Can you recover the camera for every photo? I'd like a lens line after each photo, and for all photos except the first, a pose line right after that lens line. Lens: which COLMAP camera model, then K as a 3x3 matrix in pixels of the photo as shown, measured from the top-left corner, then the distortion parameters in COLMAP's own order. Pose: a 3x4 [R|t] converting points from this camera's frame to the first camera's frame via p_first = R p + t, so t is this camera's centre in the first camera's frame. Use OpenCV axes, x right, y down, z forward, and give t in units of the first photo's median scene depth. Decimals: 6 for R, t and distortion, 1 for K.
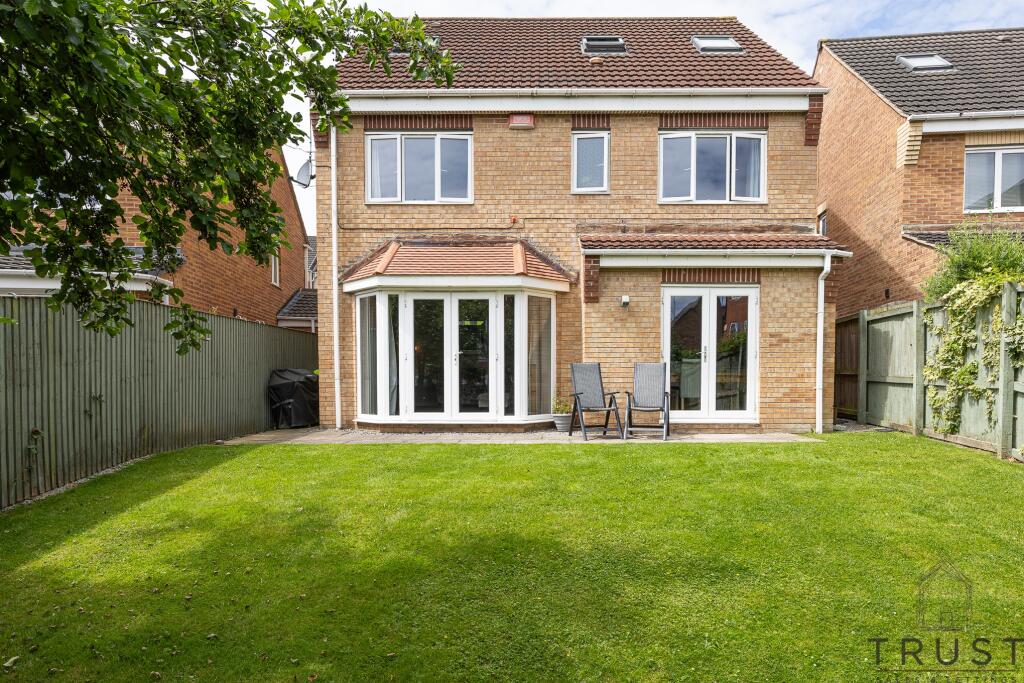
lens RADIAL K [[585.8, 0, 511.2], [0, 585.8, 359.8], [0, 0, 1]] dist [-0.000831, 0.000843]
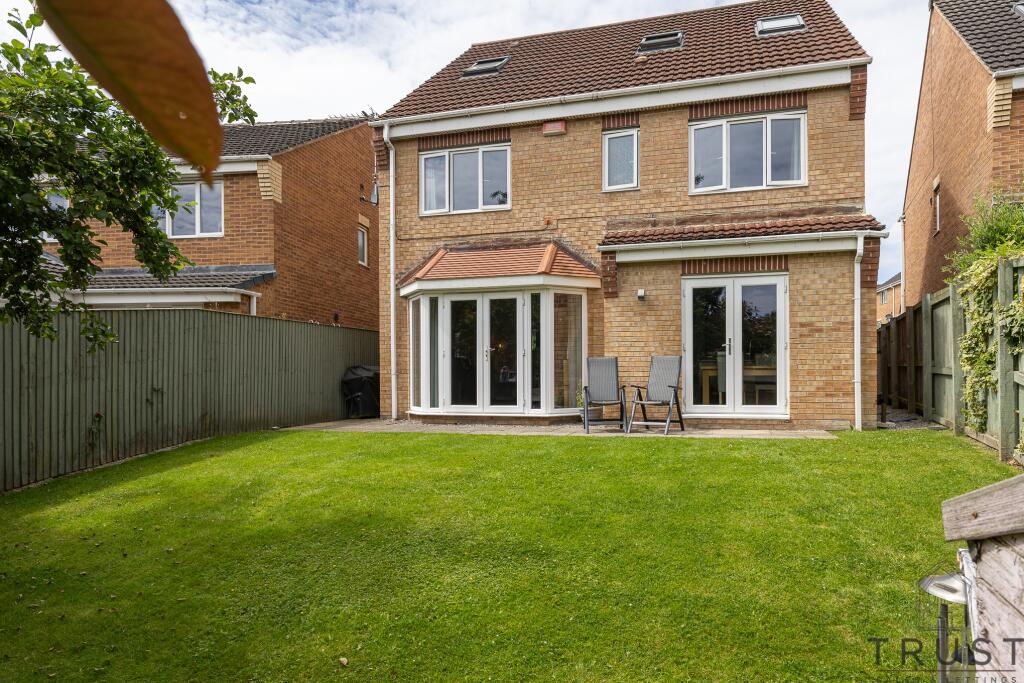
lens RADIAL K [[568.2, 0, 506.8], [0, 568.2, 336.5], [0, 0, 1]] dist [-0.000779, 0.000358]
pose [[0.969691, -0.021509, -0.243387, 0.191867], [0.012712, 0.999210, -0.037657, 0.004414], [0.244005, 0.033422, 0.969198, 0.003842]]
